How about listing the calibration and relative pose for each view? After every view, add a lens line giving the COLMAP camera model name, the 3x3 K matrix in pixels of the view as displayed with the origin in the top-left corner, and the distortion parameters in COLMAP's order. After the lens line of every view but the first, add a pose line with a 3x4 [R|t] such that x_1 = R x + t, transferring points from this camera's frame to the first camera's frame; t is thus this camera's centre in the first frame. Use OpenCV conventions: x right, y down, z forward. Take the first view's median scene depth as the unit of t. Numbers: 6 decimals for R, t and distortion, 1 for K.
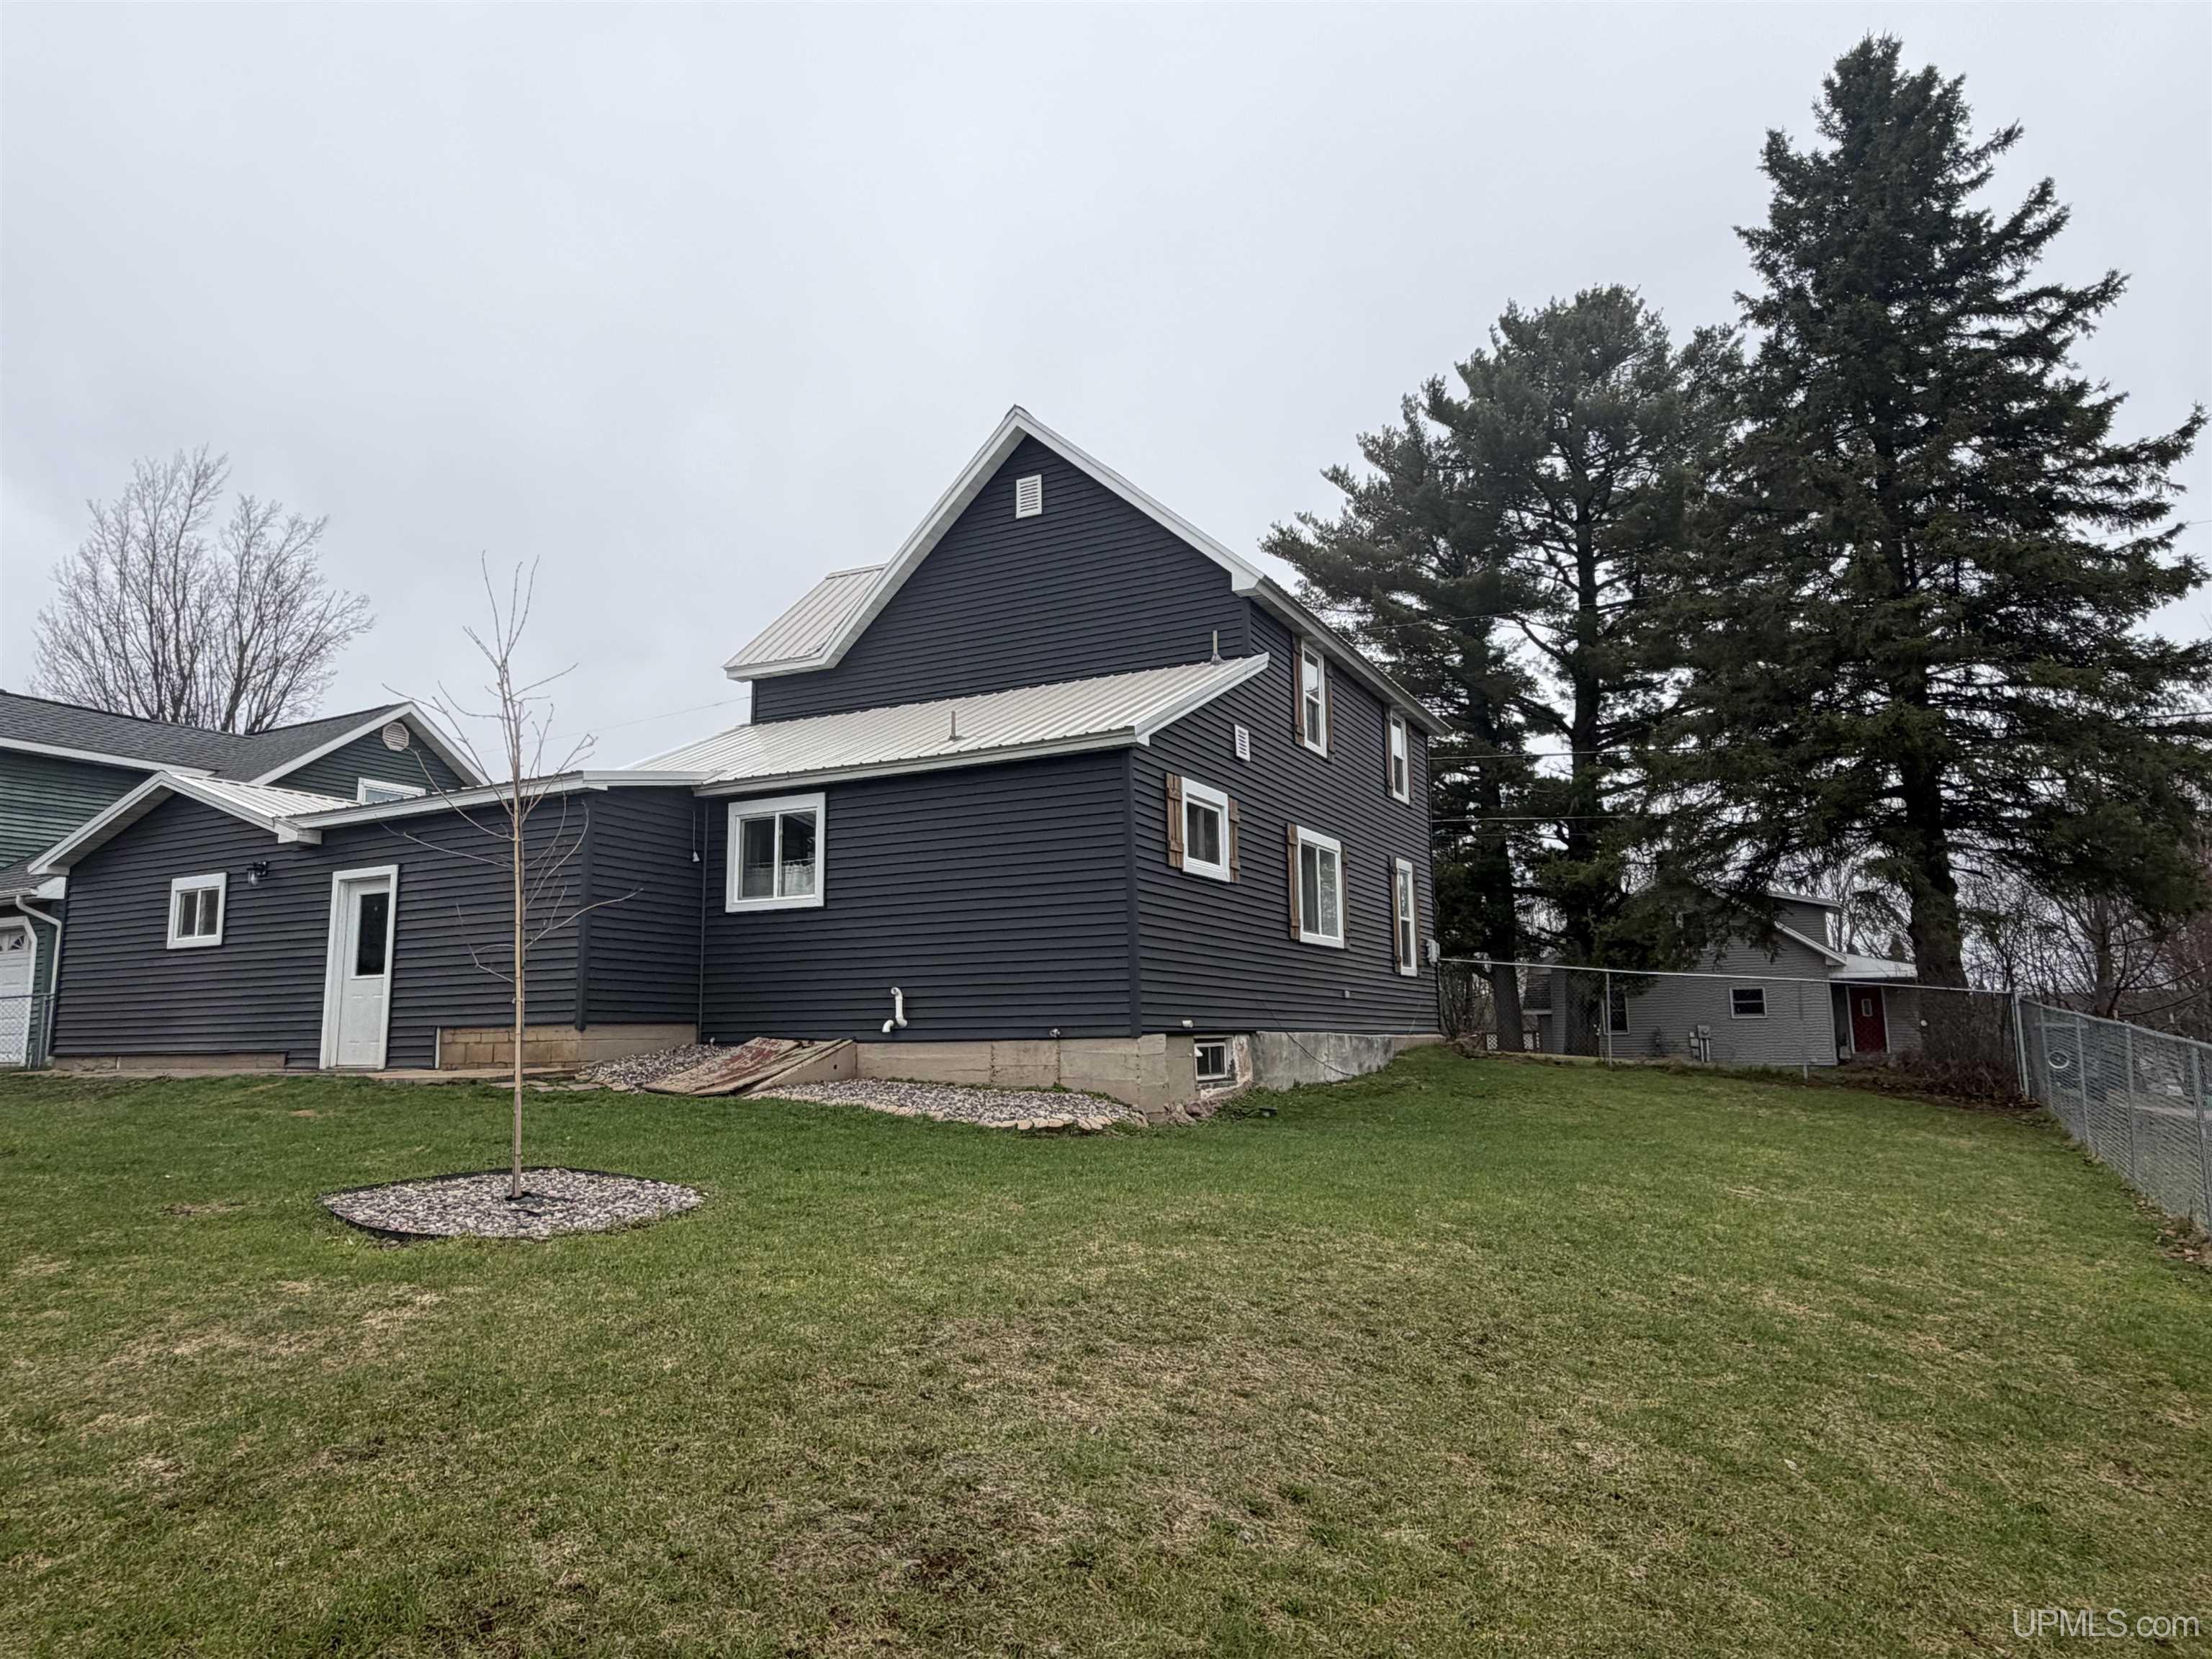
lens RADIAL K [[1392.9, 0, 1097.5], [0, 1392.9, 834.6], [0, 0, 1]] dist [-0.002335, 0.010008]
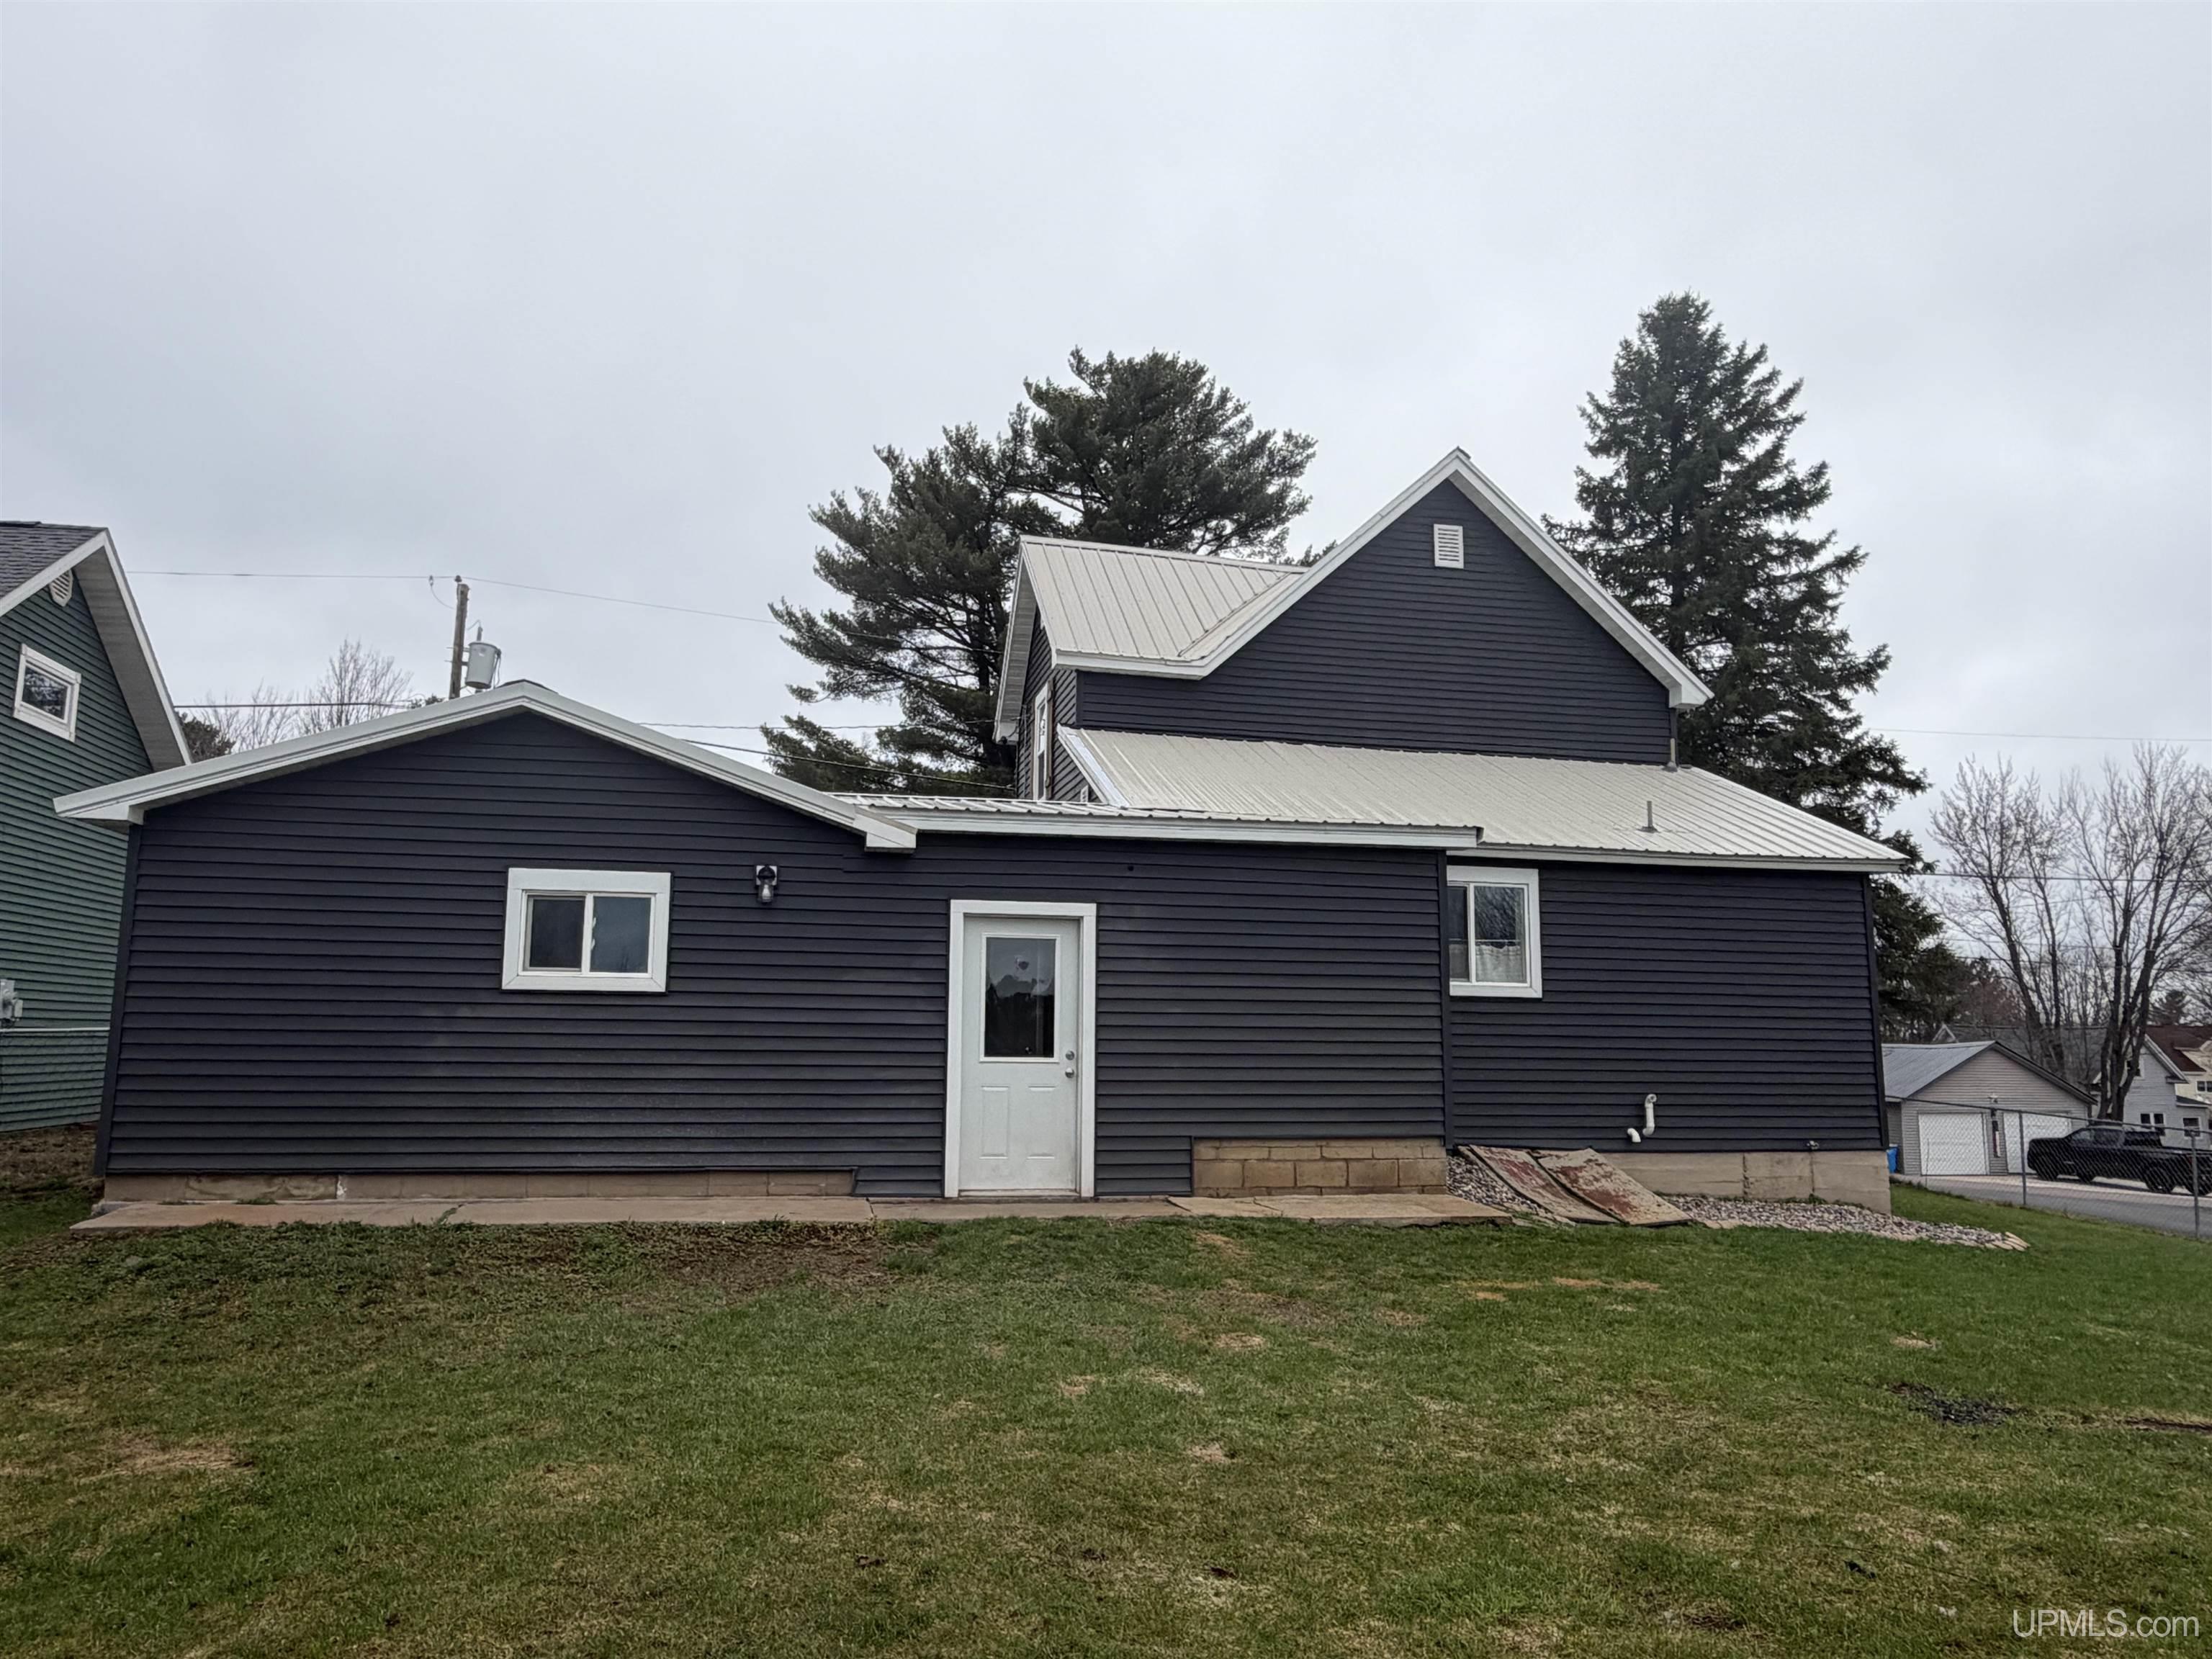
lens RADIAL K [[1539.8, 0, 1103.8], [0, 1539.8, 826.2], [0, 0, 1]] dist [-0.007368, 0.002441]
pose [[0.768747, 0.115092, 0.629112, -1.149834], [-0.115395, 0.992491, -0.040563, 0.015953], [-0.629056, -0.041414, 0.776256, 0.456384]]
